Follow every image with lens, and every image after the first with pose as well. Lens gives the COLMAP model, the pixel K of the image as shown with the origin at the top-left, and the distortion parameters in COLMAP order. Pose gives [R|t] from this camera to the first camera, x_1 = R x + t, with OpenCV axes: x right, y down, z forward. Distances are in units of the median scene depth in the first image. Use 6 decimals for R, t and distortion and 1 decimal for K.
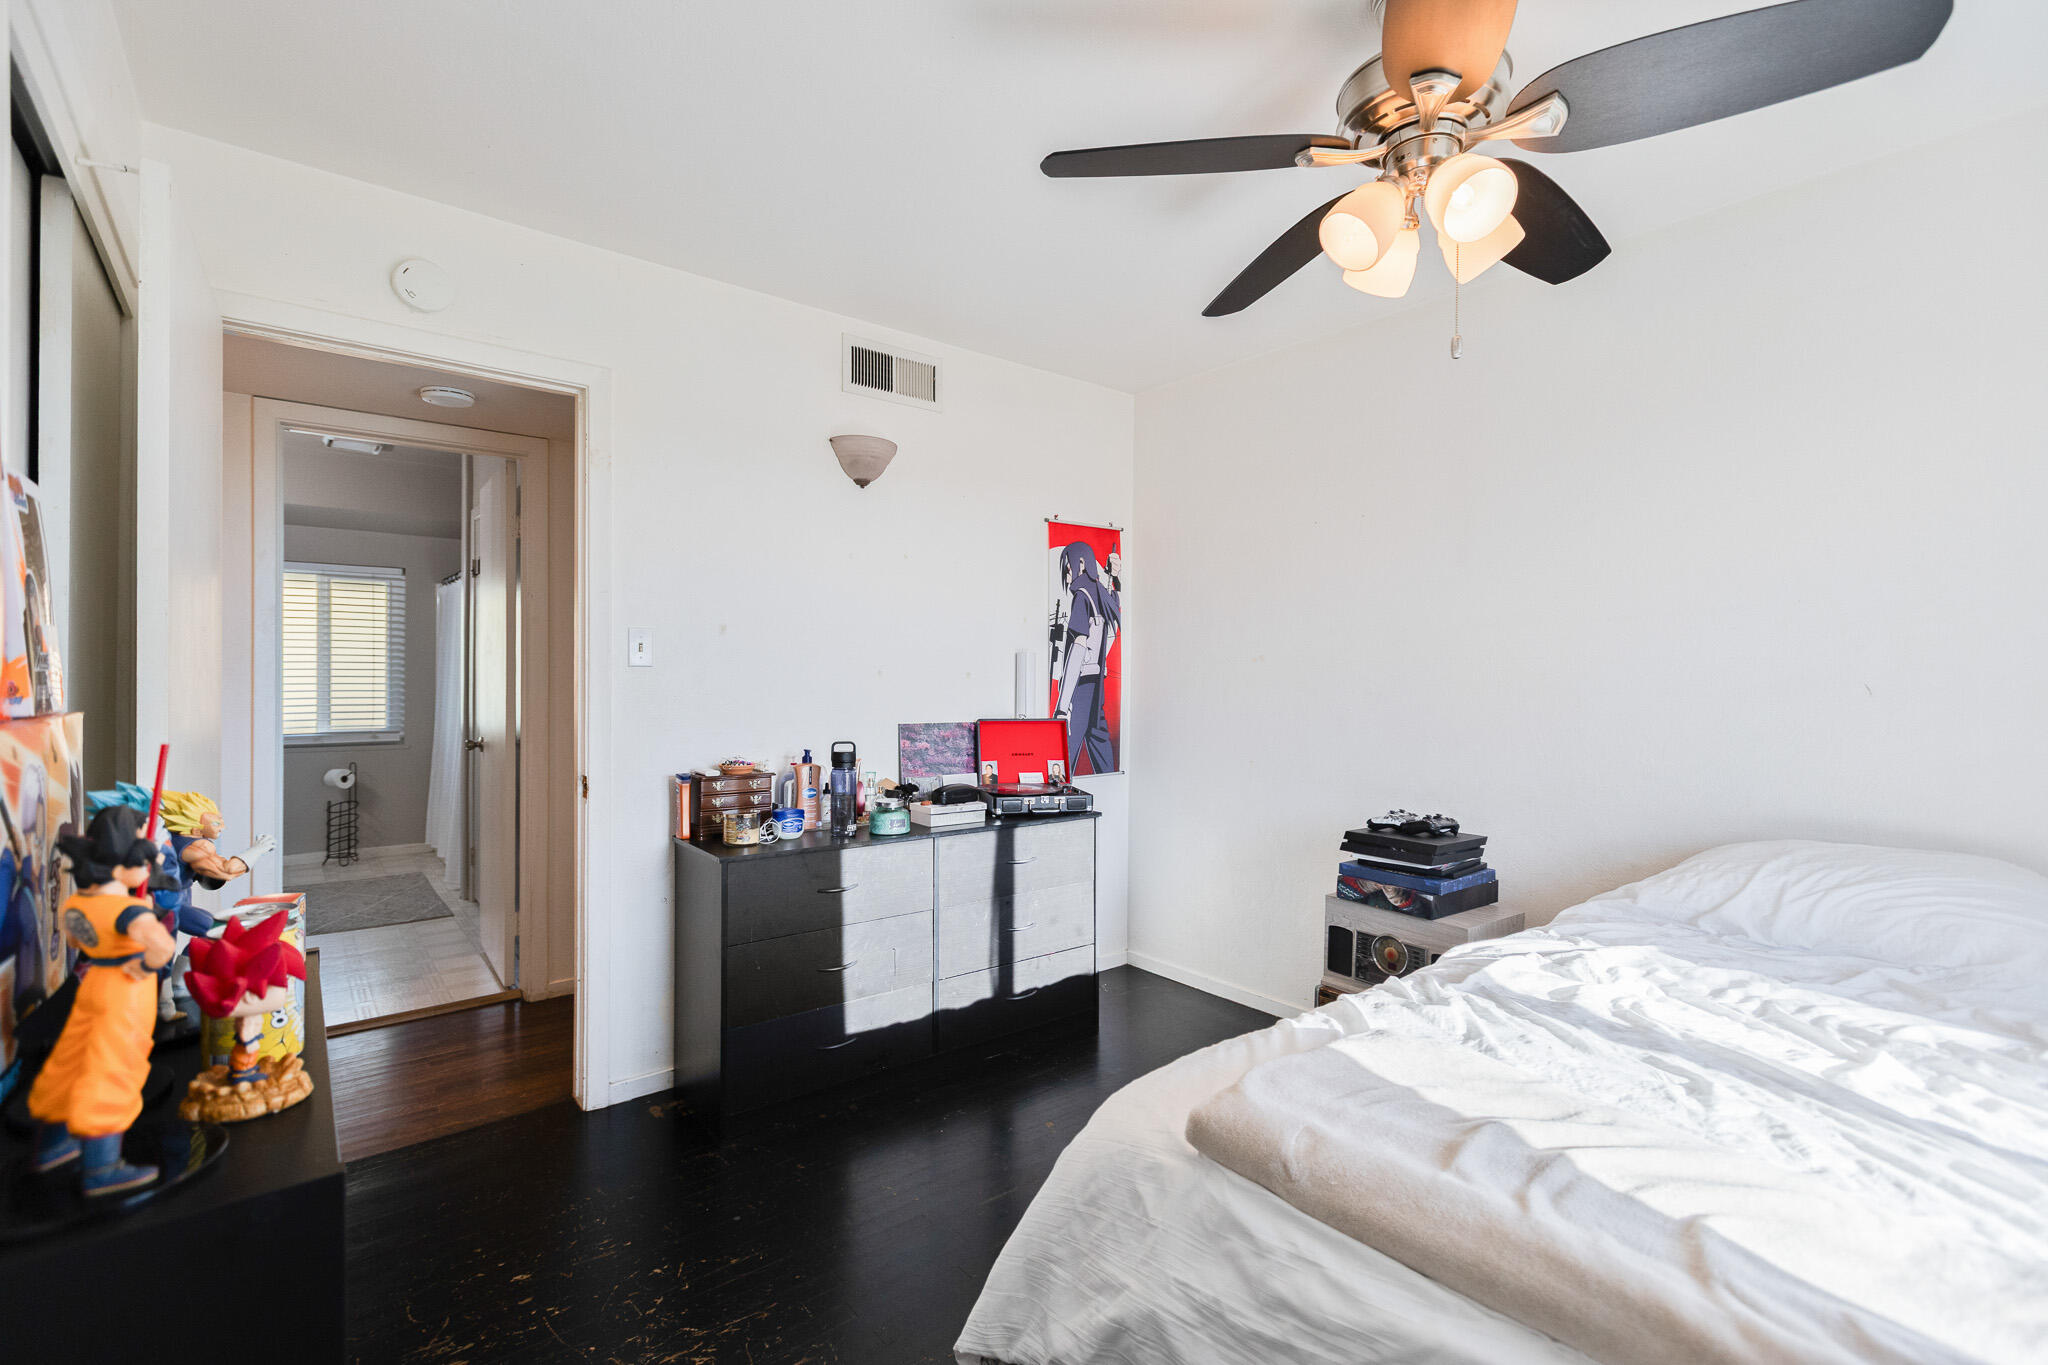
lens RADIAL K [[920.7, 0, 1029.1], [0, 920.7, 674.8], [0, 0, 1]] dist [0.000943, -0.000719]
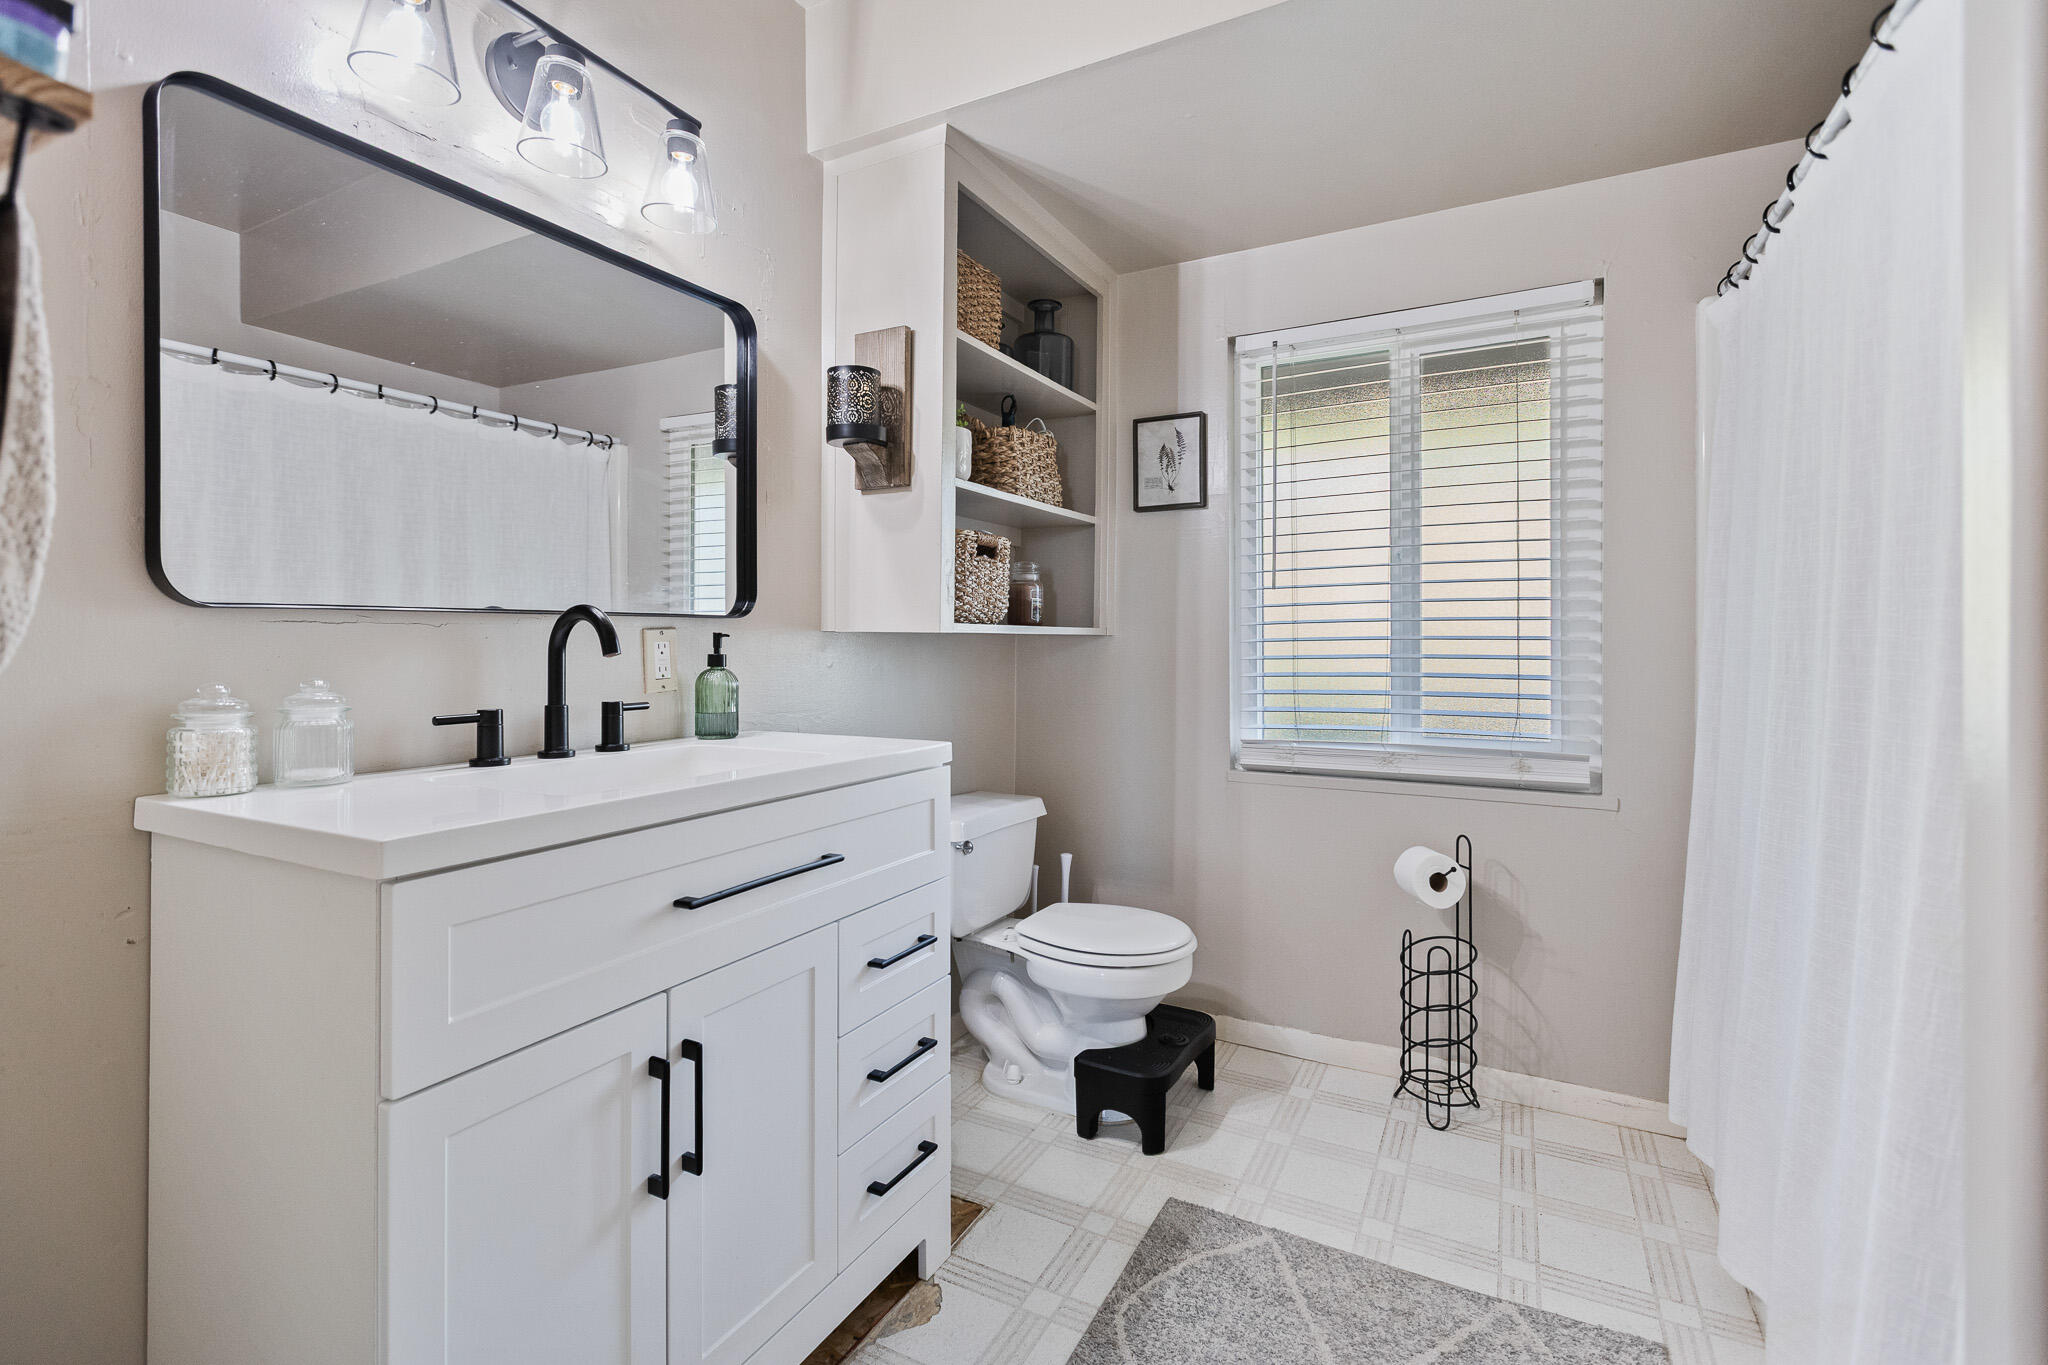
lens RADIAL K [[920.7, 0, 1026.7], [0, 920.7, 664.8], [0, 0, 1]] dist [0.000943, -0.000719]
pose [[0.404617, 0.004369, -0.914476, -0.465903], [0.000900, 0.999986, 0.005175, 0.025468], [0.914486, -0.002917, 0.404608, 0.687129]]
